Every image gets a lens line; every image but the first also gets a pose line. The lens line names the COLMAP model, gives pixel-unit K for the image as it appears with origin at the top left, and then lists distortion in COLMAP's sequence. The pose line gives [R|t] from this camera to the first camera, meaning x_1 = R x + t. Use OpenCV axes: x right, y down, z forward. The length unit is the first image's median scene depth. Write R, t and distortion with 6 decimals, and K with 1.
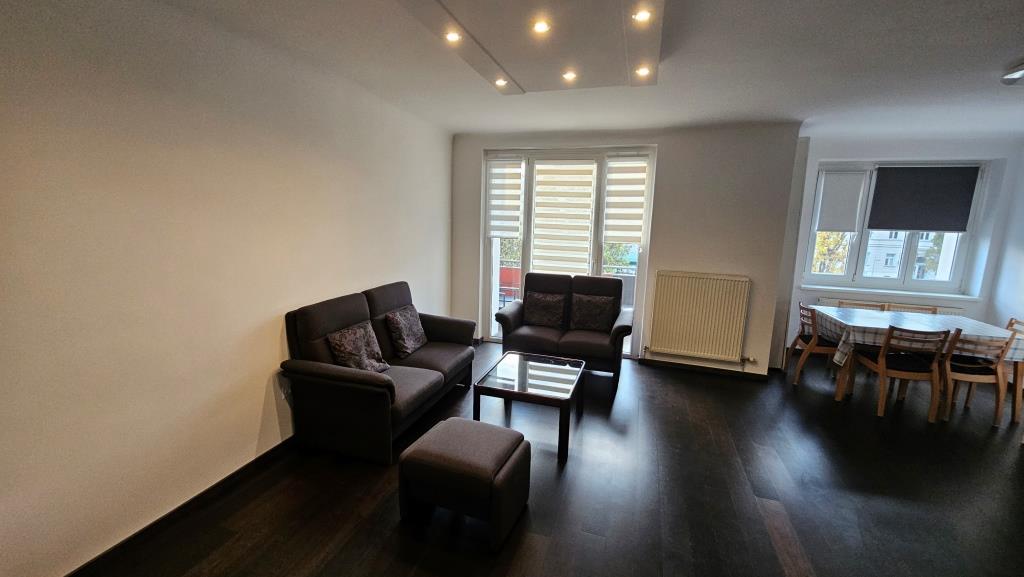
lens RADIAL K [[425.5, 0, 511.3], [0, 425.5, 286.2], [0, 0, 1]] dist [0.007733, -0.000809]
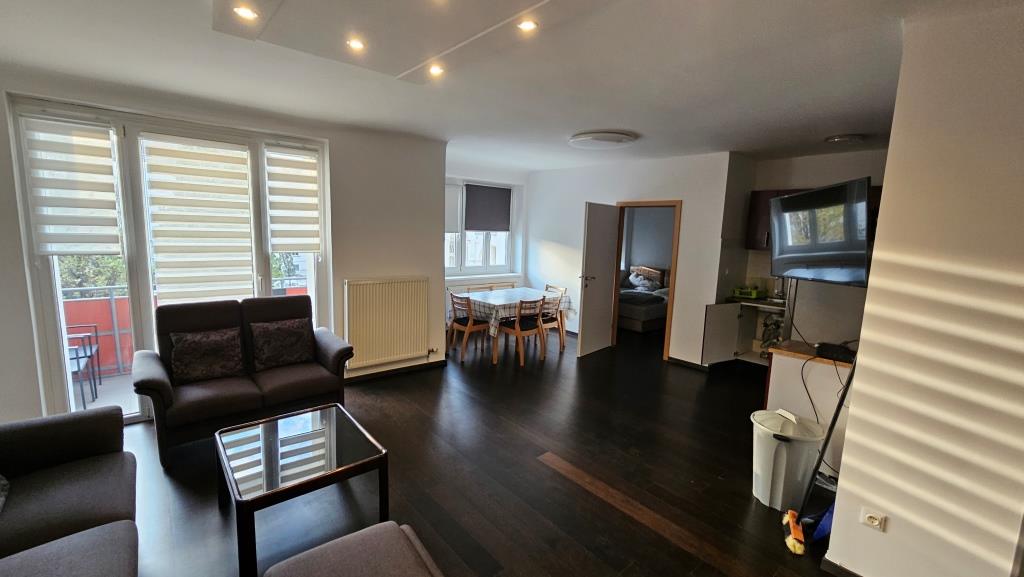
lens RADIAL K [[425.5, 0, 510.2], [0, 425.5, 285.0], [0, 0, 1]] dist [0.007733, -0.000809]
pose [[0.533490, -0.124388, 0.836610, -0.221892], [0.121930, 0.990105, 0.069457, -0.044944], [-0.836972, 0.064953, 0.543378, 0.203318]]
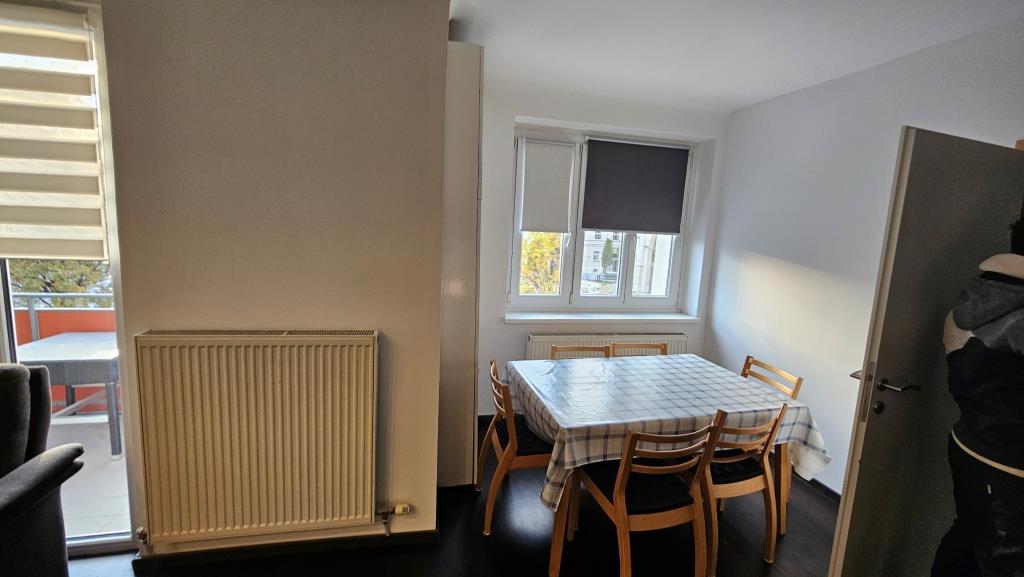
lens RADIAL K [[425.5, 0, 506.9], [0, 425.5, 286.5], [0, 0, 1]] dist [0.007733, -0.000809]
pose [[0.868417, -0.056420, 0.492613, 0.415305], [0.056737, 0.998287, 0.014316, -0.061482], [-0.492577, 0.015517, 0.870130, 0.499556]]
